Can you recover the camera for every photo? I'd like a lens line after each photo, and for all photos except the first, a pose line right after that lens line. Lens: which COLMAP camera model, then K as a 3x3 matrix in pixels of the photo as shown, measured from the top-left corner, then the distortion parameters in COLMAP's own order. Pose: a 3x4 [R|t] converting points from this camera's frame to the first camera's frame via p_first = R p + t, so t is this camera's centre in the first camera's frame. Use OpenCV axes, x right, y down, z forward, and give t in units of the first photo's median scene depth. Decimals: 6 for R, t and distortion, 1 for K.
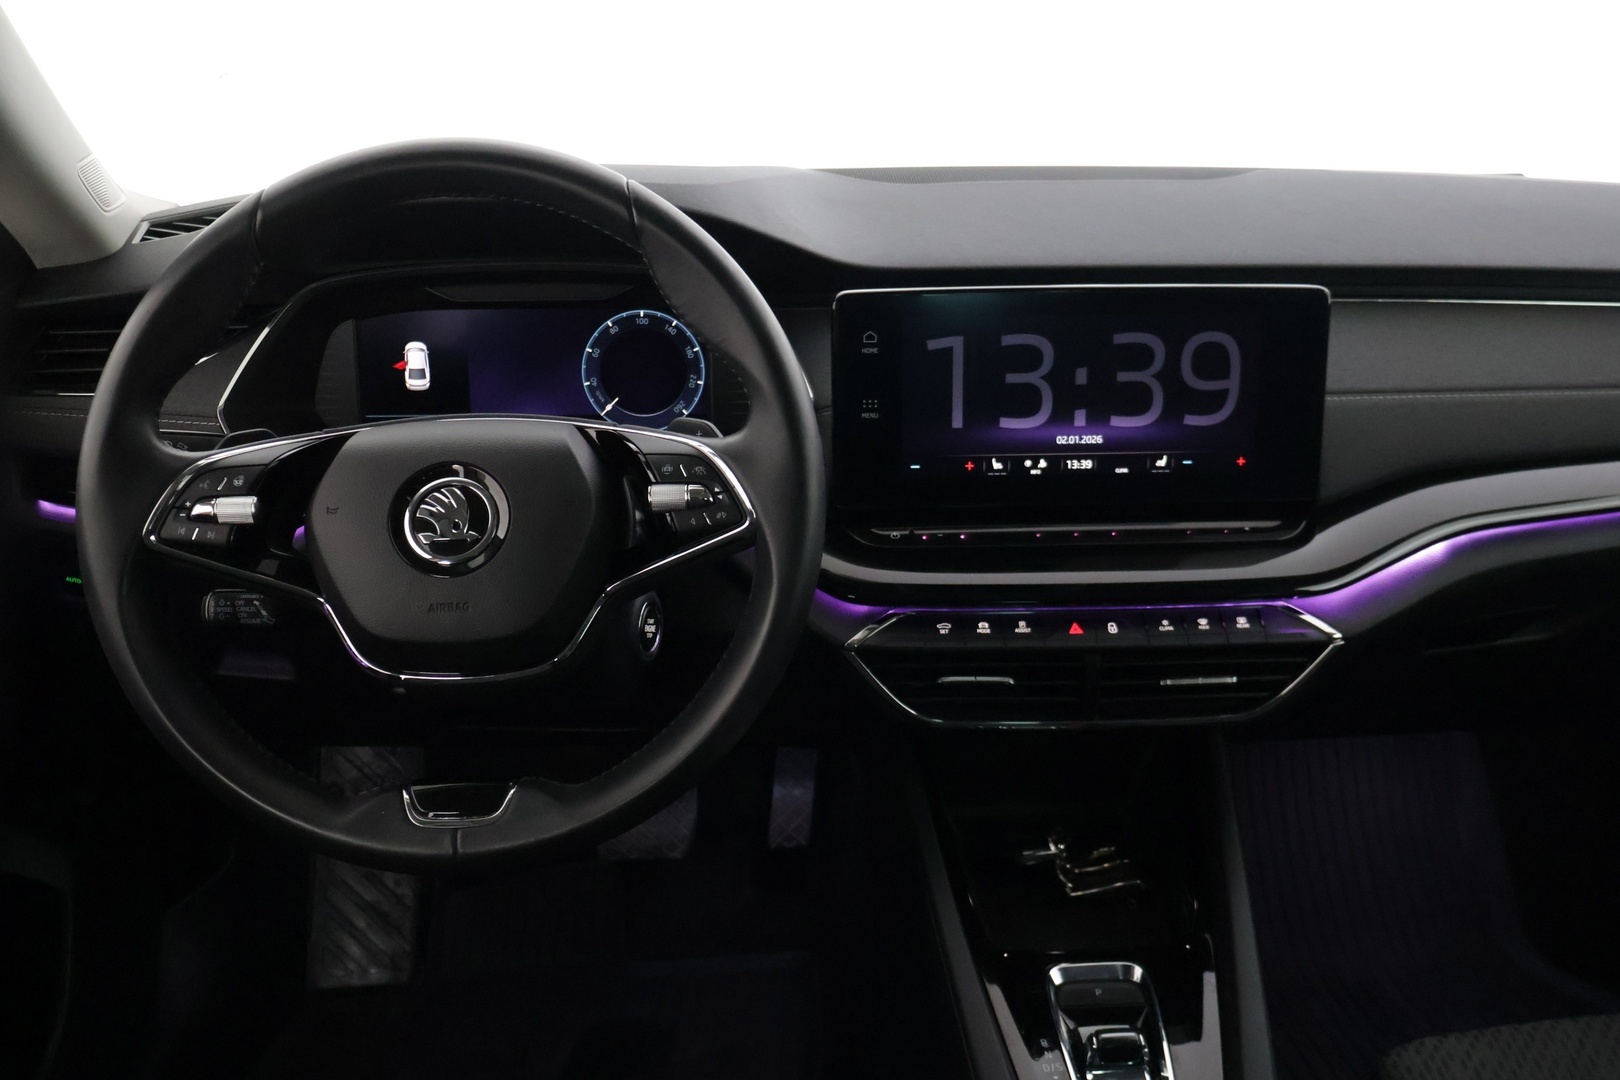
lens RADIAL K [[1569.6, 0, 810.0], [0, 1569.6, 540.0], [0, 0, 1]] dist [0.003816, 0.005815]
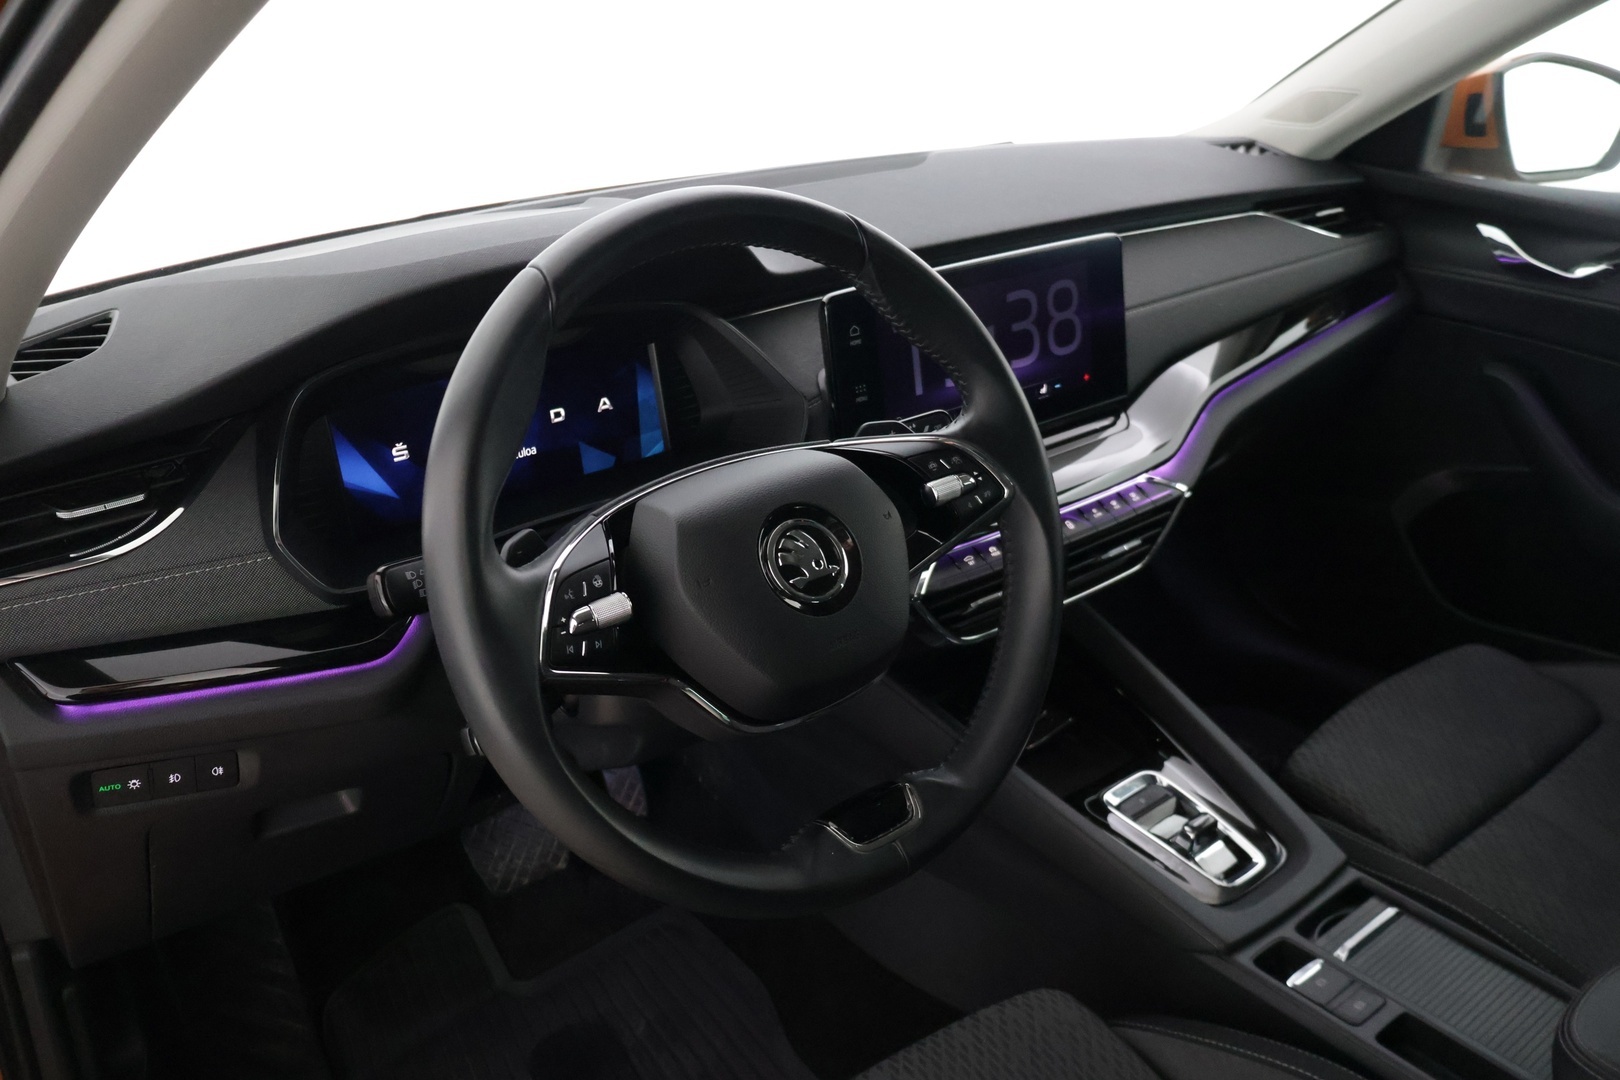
lens RADIAL K [[1346.3, 0, 816.1], [0, 1346.3, 545.4], [0, 0, 1]] dist [-0.009024, -0.003815]
pose [[0.804501, -0.257960, 0.535009, -0.541517], [0.238896, 0.965225, 0.106161, -0.089077], [-0.543789, 0.042405, 0.838150, 0.206968]]
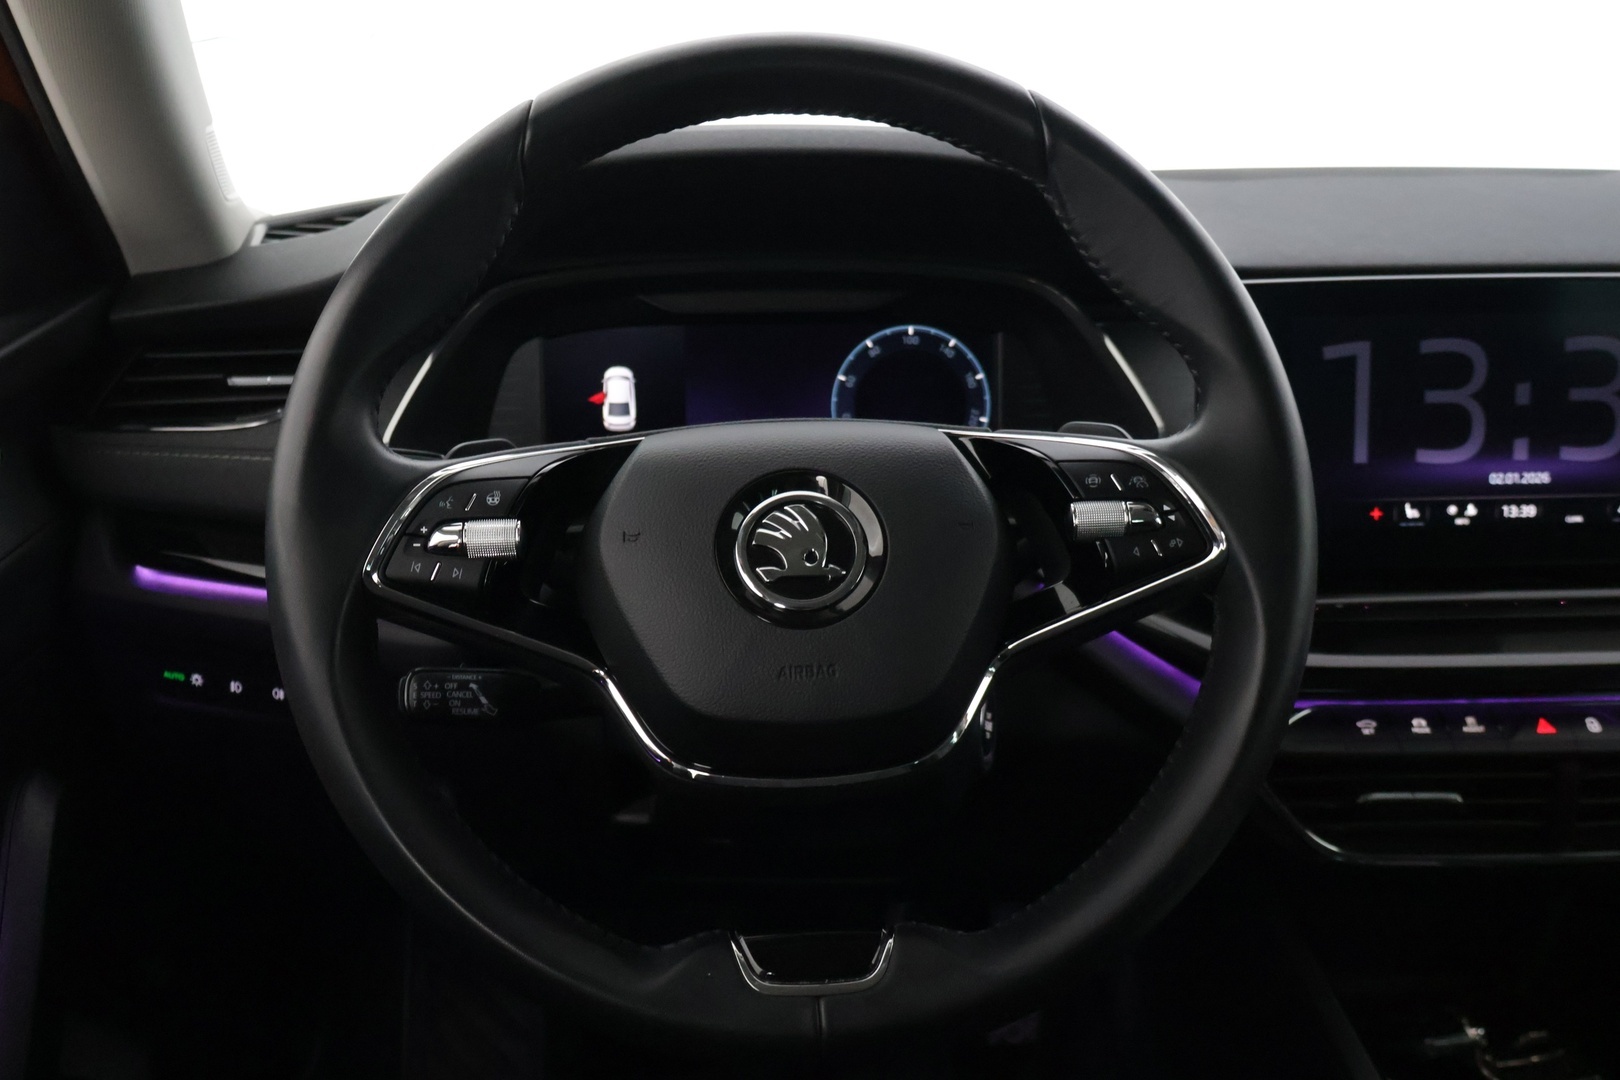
lens RADIAL K [[1716.4, 0, 810.0], [0, 1716.4, 540.0], [0, 0, 1]] dist [0.012442, -0.005992]
pose [[0.999923, -0.005613, 0.011039, -0.182998], [0.006685, 0.995008, -0.099574, 0.046774], [-0.010425, 0.099640, 0.994969, 0.184531]]
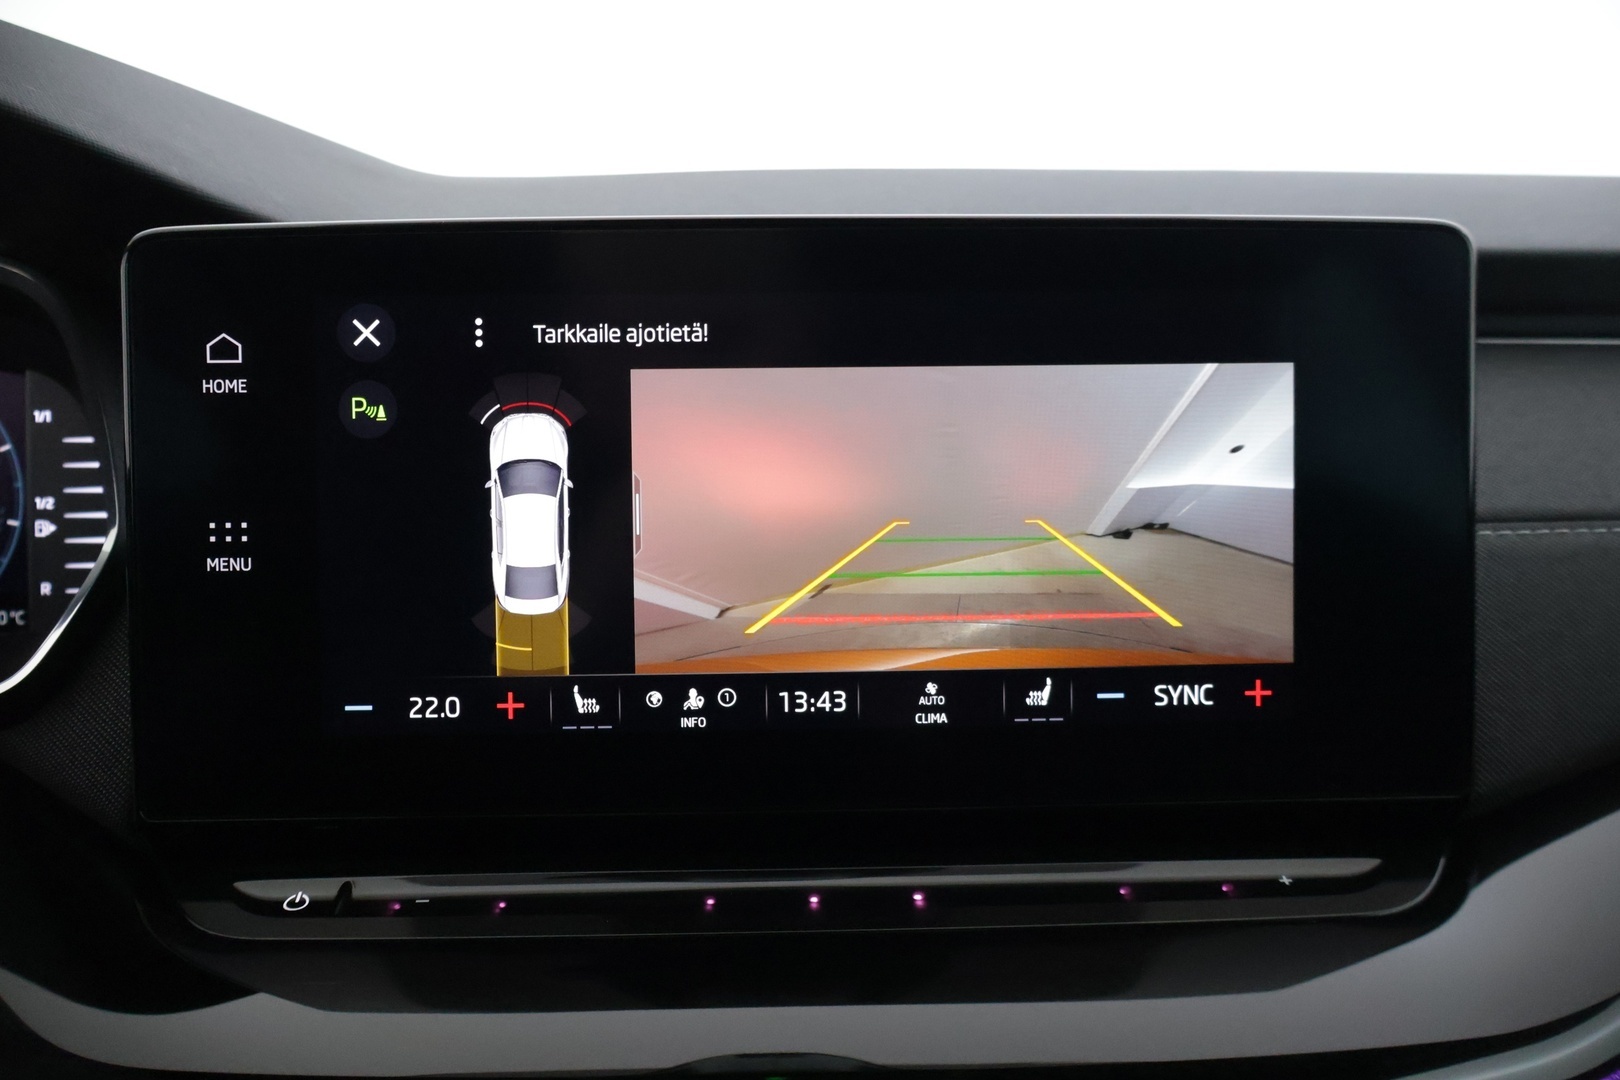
lens RADIAL K [[1351.6, 0, 812.2], [0, 1351.6, 539.0], [0, 0, 1]] dist [-0.016000, 0.004257]
pose [[0.999898, -0.001822, -0.014184, 0.179327], [-0.000940, 0.981330, -0.192332, -0.025366], [0.014269, 0.192325, 0.981228, 0.699370]]
